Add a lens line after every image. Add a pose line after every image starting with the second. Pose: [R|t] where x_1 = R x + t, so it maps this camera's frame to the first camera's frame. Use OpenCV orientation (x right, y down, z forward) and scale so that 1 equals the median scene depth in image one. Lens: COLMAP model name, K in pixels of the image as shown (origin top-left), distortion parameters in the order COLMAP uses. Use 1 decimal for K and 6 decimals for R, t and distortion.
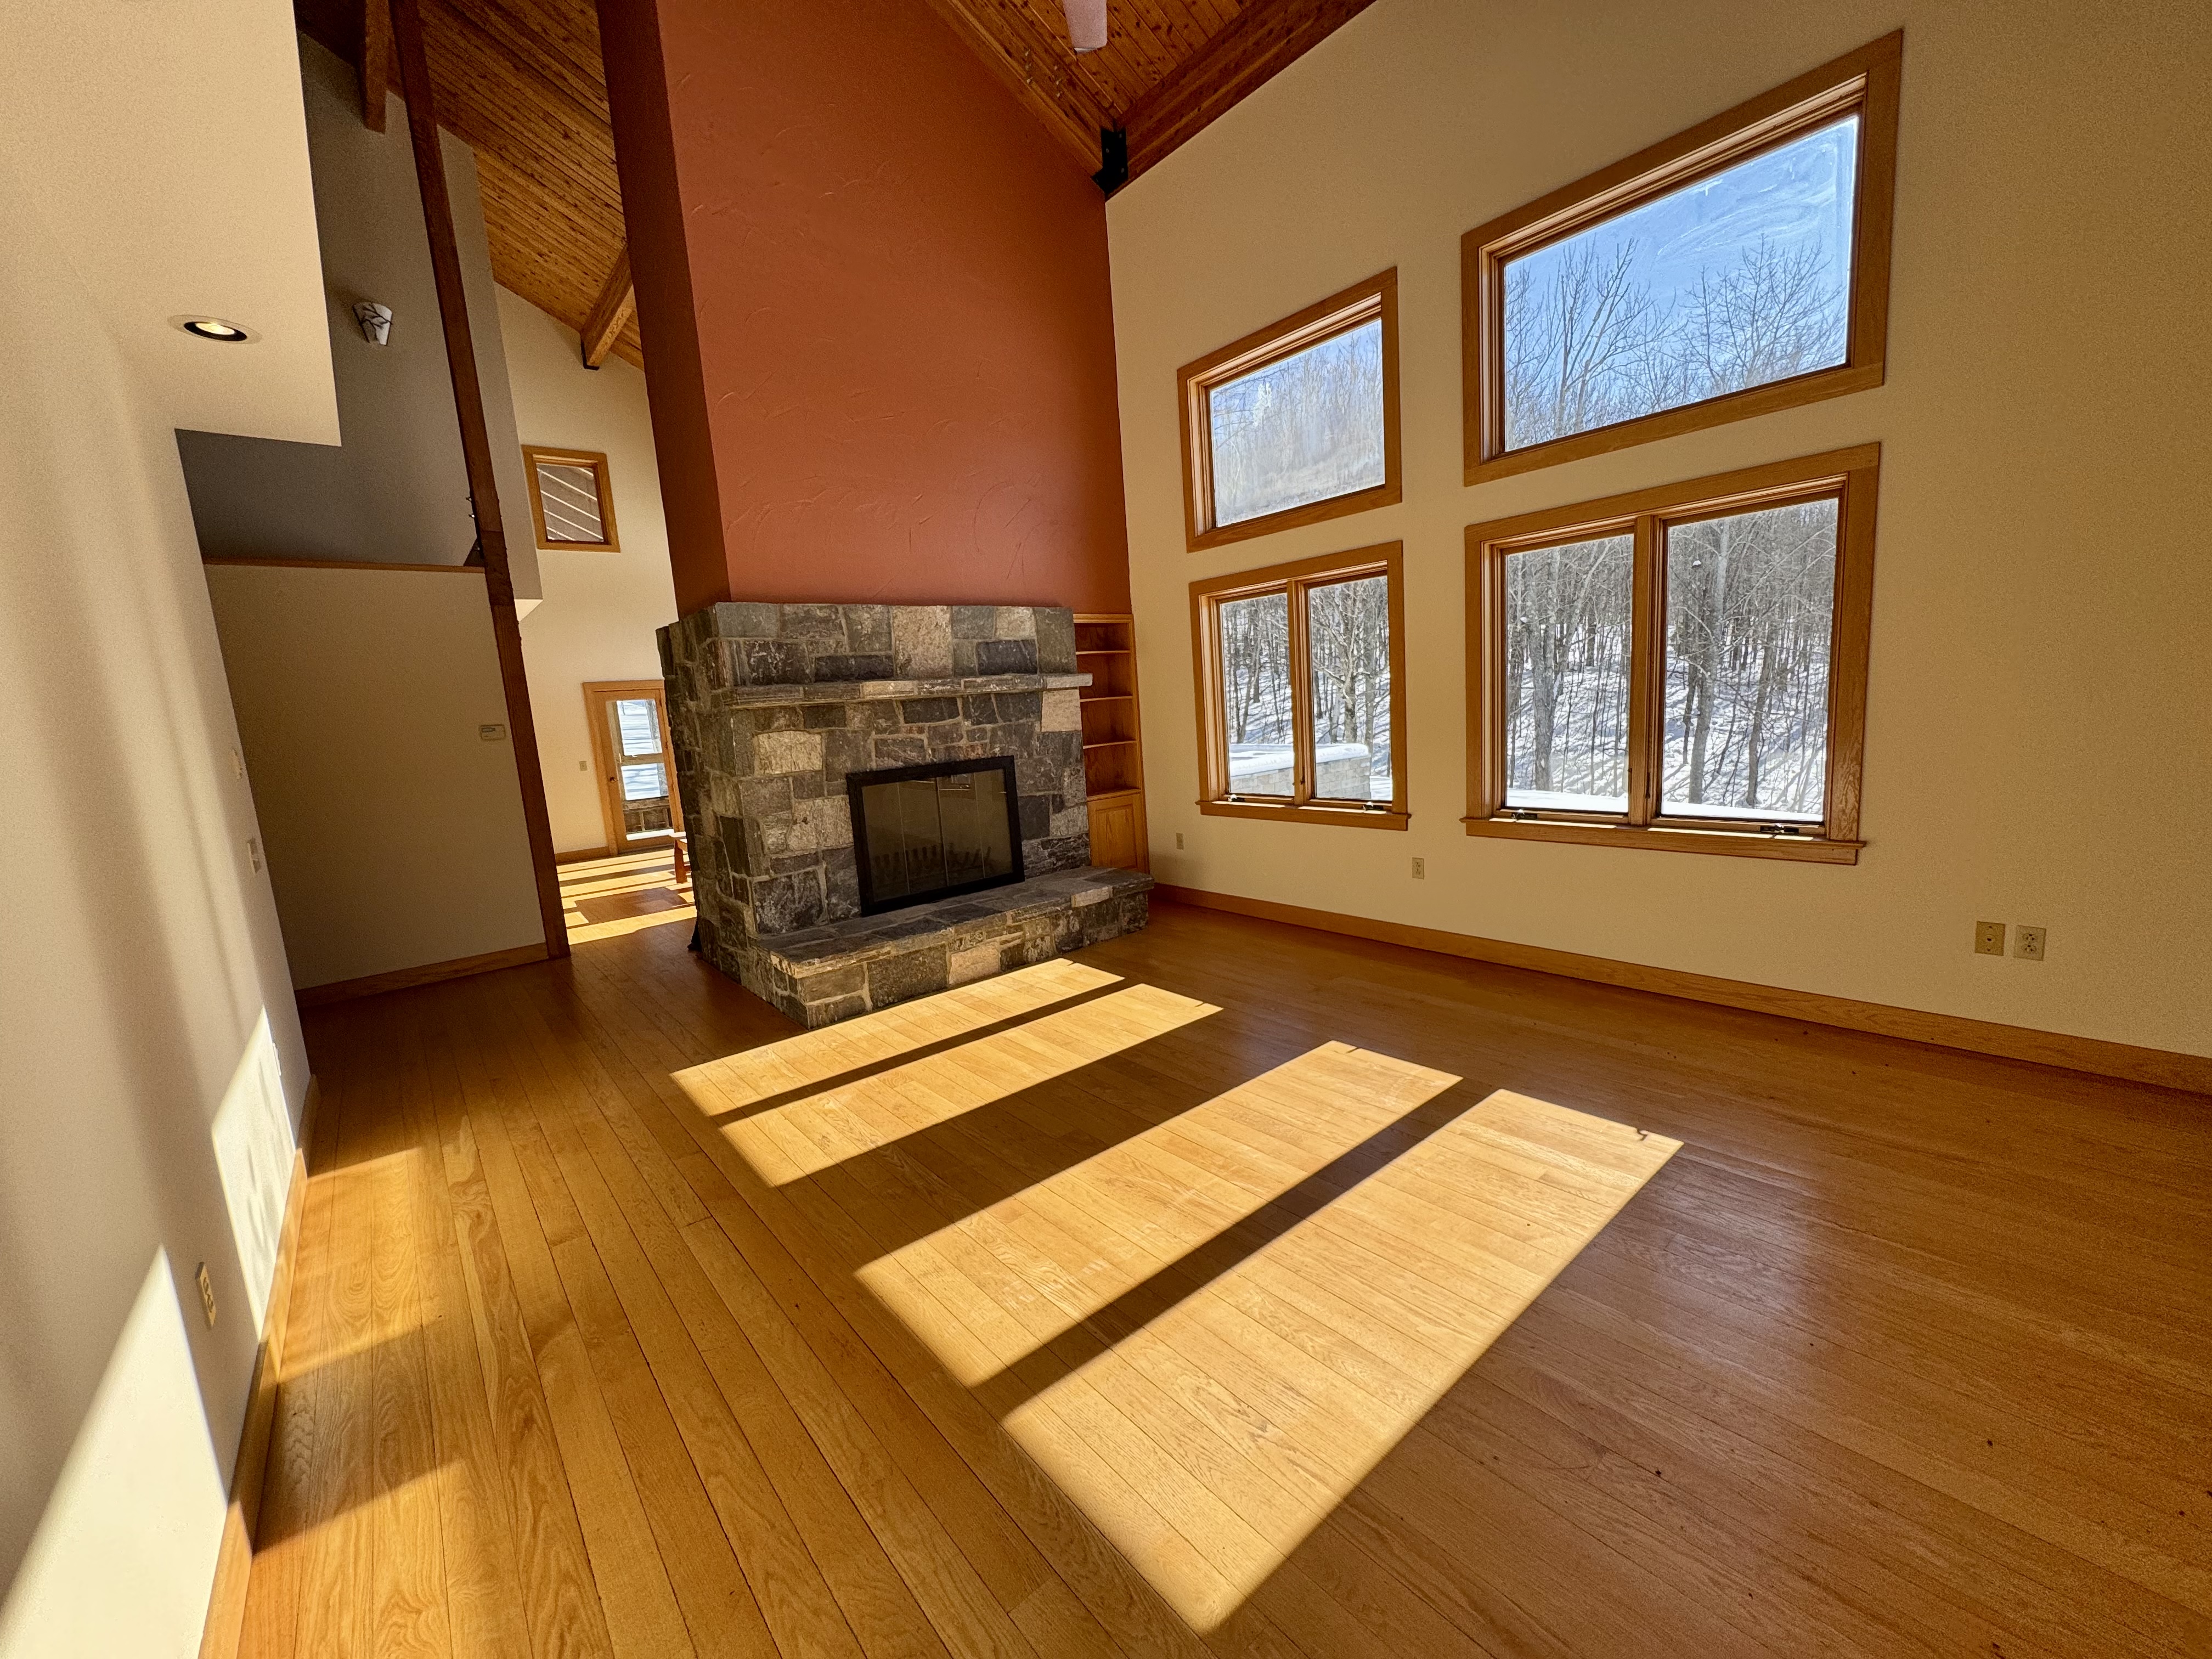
lens RADIAL K [[882.4, 0, 1109.6], [0, 882.4, 829.7], [0, 0, 1]] dist [-0.004103, 0.000328]
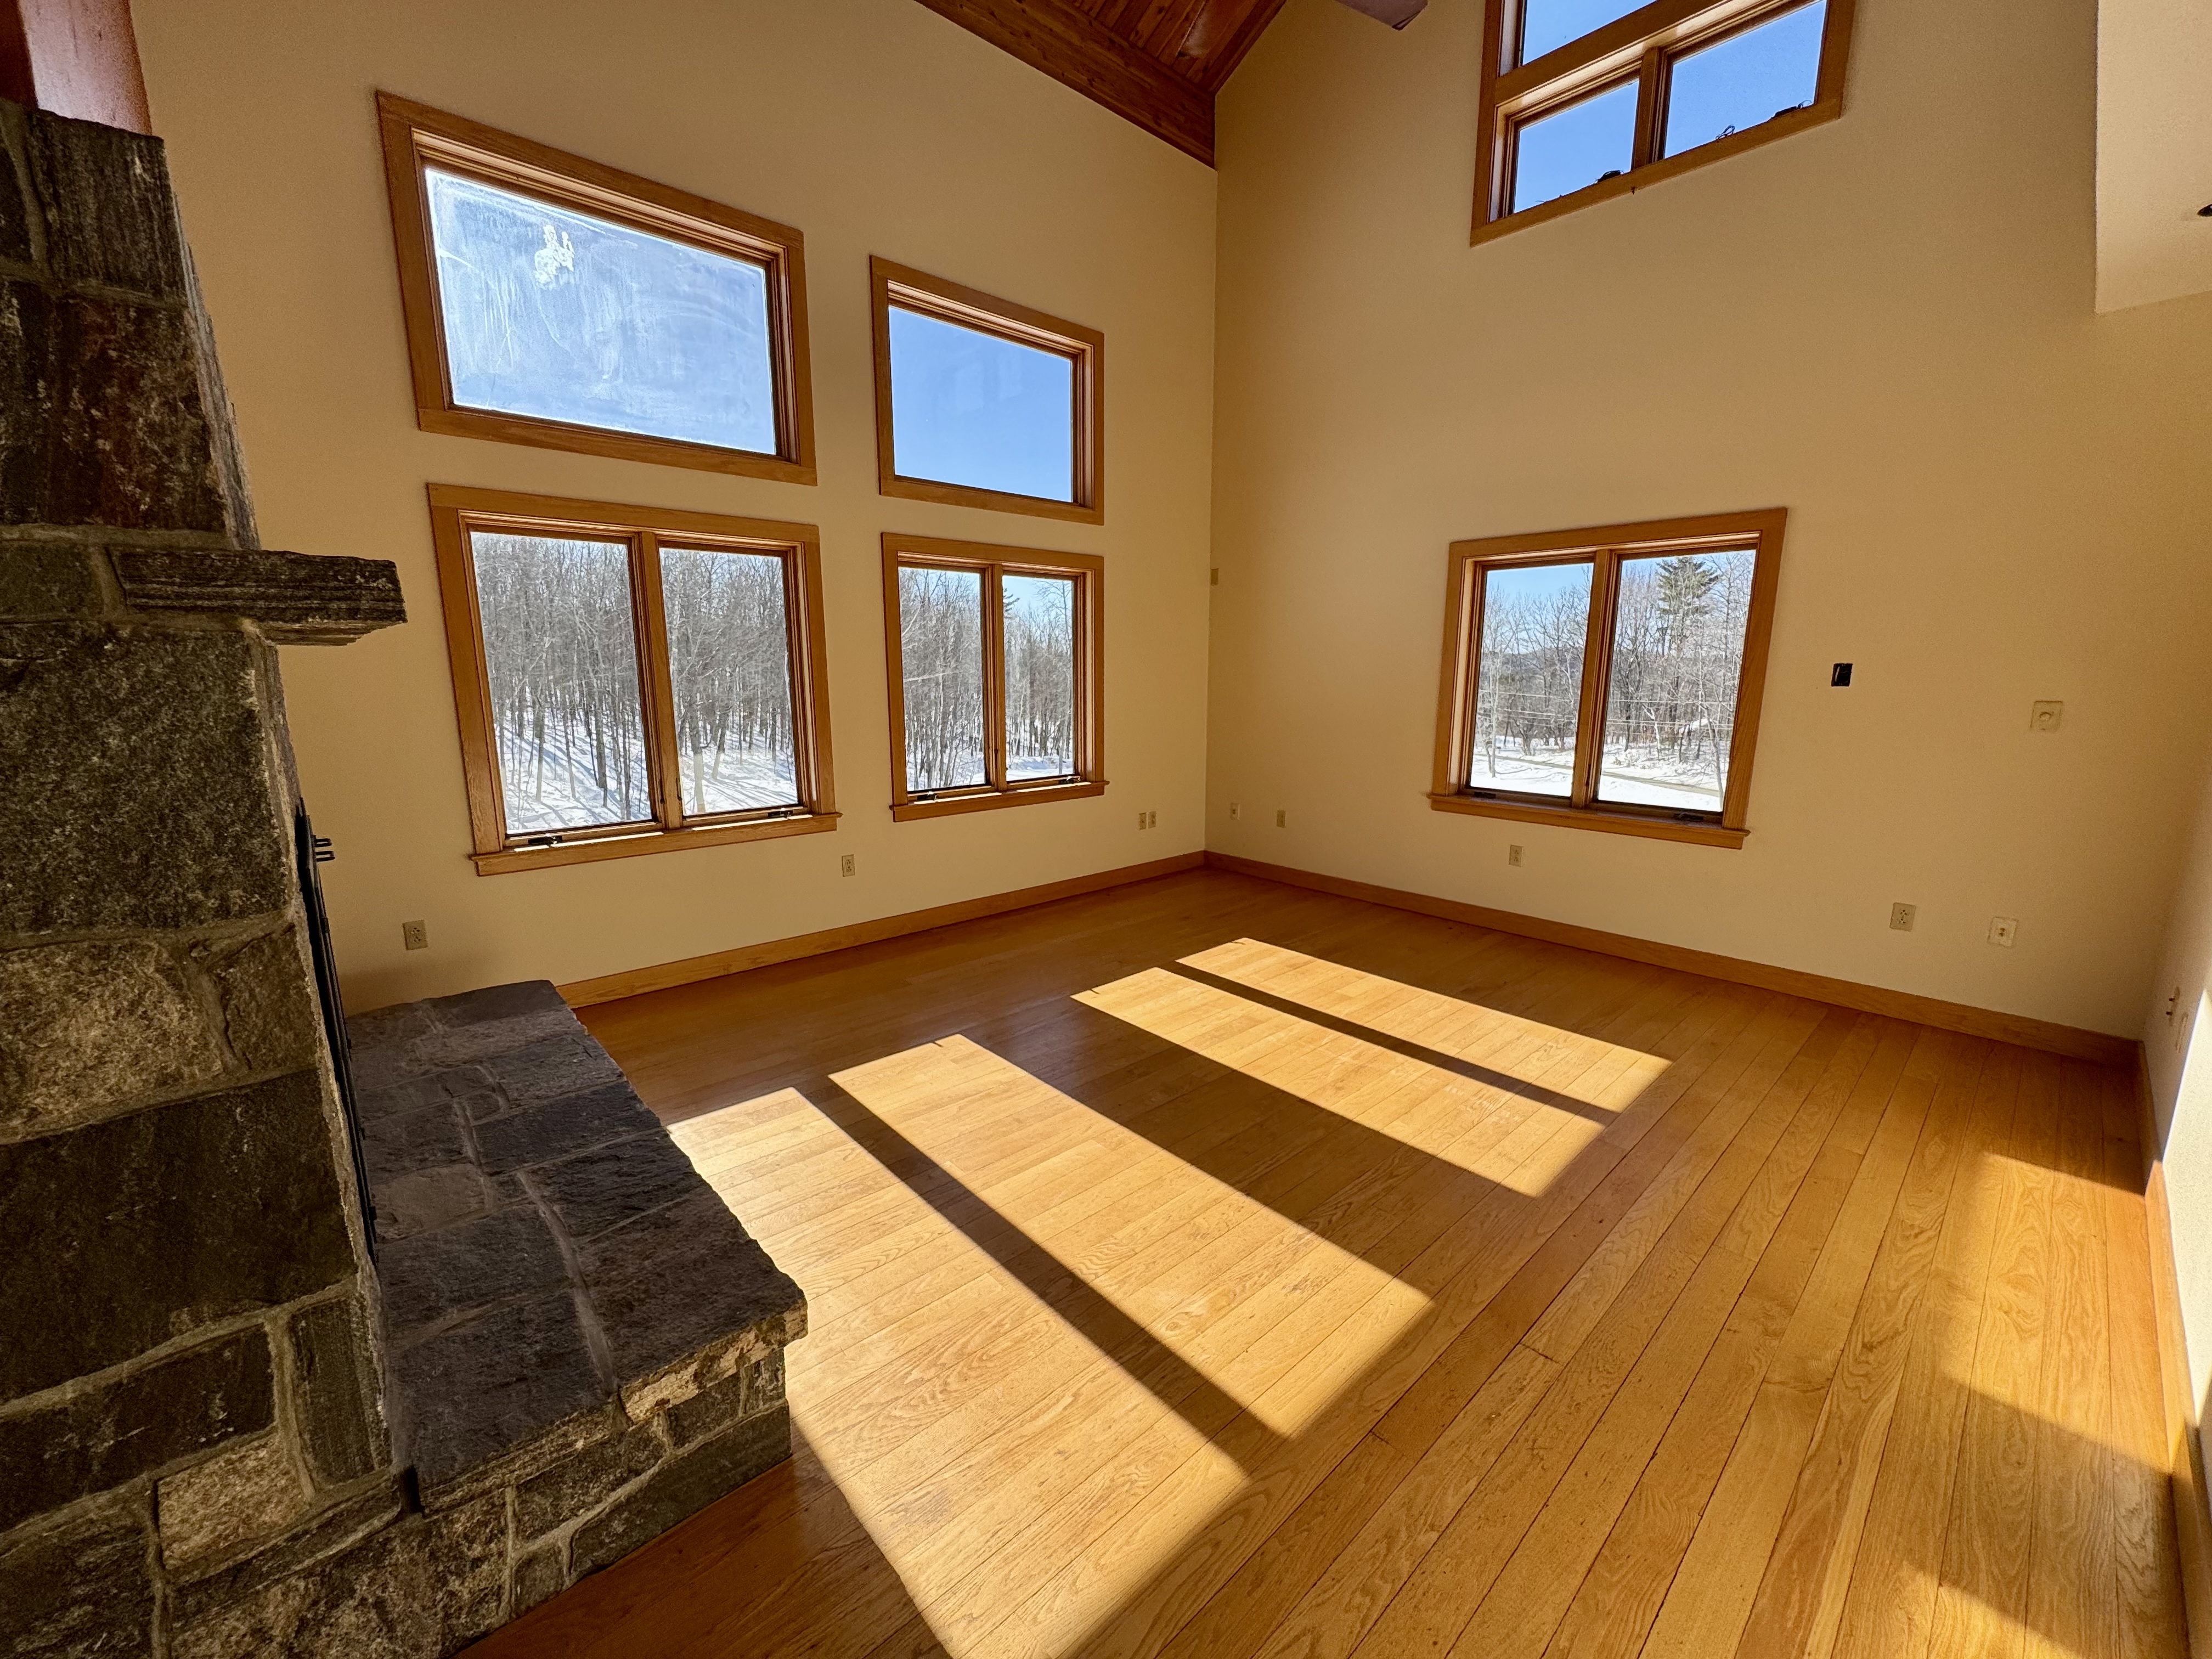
lens RADIAL K [[882.4, 0, 1111.1], [0, 882.4, 823.8], [0, 0, 1]] dist [-0.004103, 0.000328]
pose [[-0.048997, -0.107214, 0.993028, -0.795876], [0.148923, 0.982324, 0.113406, -0.088257], [-0.987634, 0.153441, -0.032164, 0.918026]]
